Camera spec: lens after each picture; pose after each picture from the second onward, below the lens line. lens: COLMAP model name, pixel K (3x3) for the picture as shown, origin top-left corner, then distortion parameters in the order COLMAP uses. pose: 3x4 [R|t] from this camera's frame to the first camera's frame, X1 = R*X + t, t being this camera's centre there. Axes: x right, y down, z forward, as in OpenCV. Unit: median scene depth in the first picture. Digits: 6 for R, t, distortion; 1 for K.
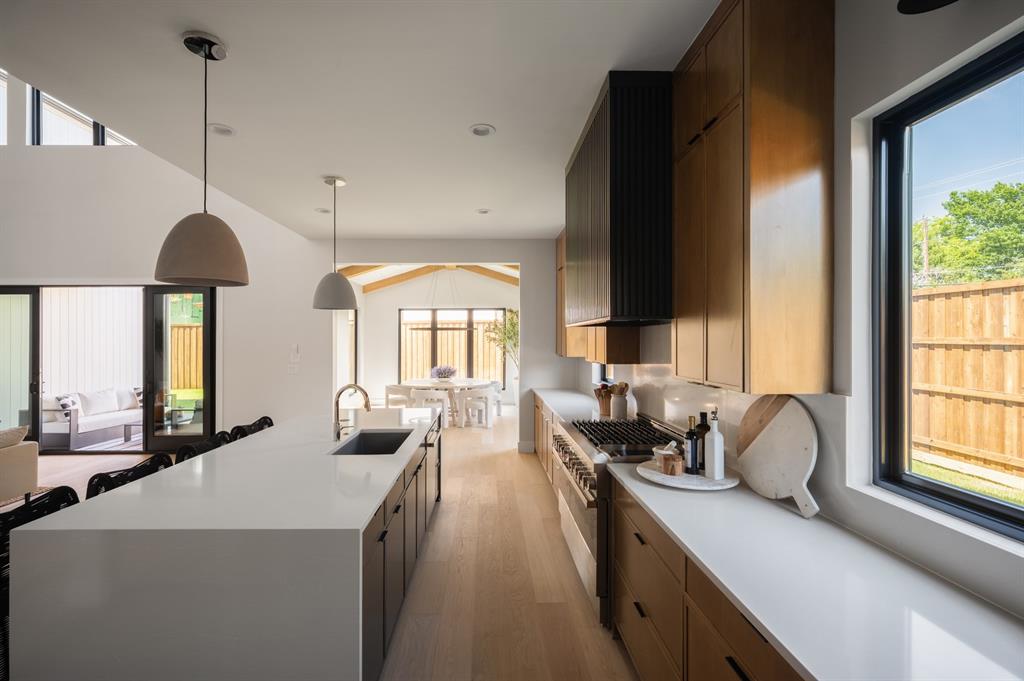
lens RADIAL K [[431.0, 0, 481.7], [0, 431.0, 342.7], [0, 0, 1]] dist [0.001686, -0.000329]
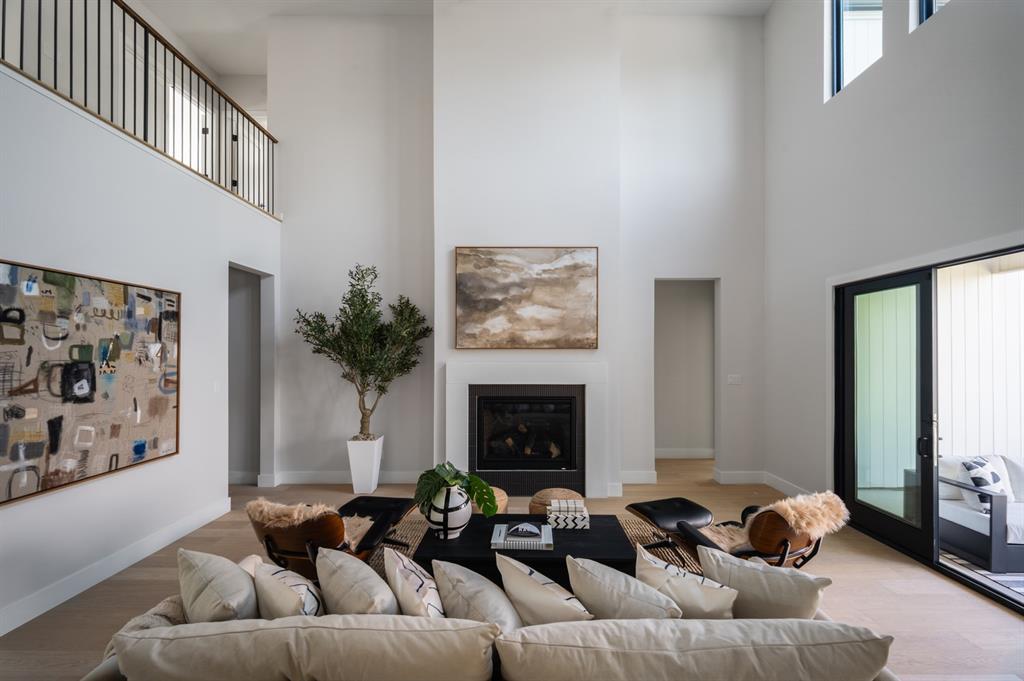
lens RADIAL K [[431.0, 0, 492.8], [0, 431.0, 353.2], [0, 0, 1]] dist [0.001686, -0.000329]
pose [[-0.024294, -0.007183, -0.999679, -0.393084], [-0.002593, 0.999971, -0.007122, -0.014015], [0.999701, 0.002419, -0.024312, 0.385792]]
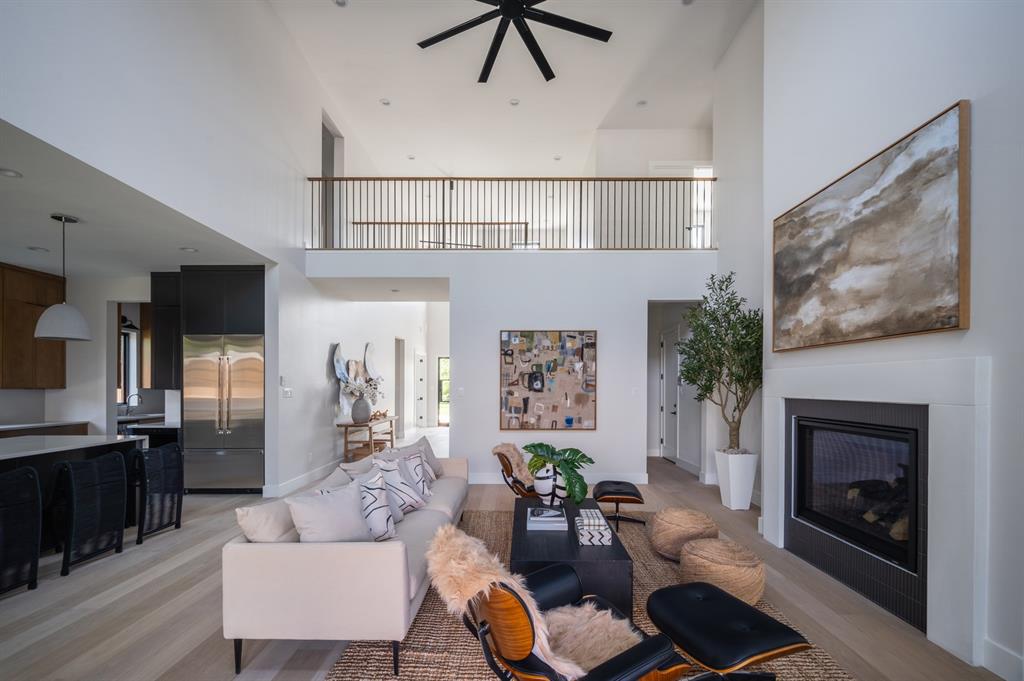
lens RADIAL K [[431.0, 0, 519.1], [0, 431.0, 384.6], [0, 0, 1]] dist [0.001686, -0.000329]
pose [[-0.999974, -0.005693, 0.004345, -0.752740], [-0.005686, 0.999982, 0.001644, 0.014728], [-0.004354, 0.001619, -0.999989, 0.827736]]
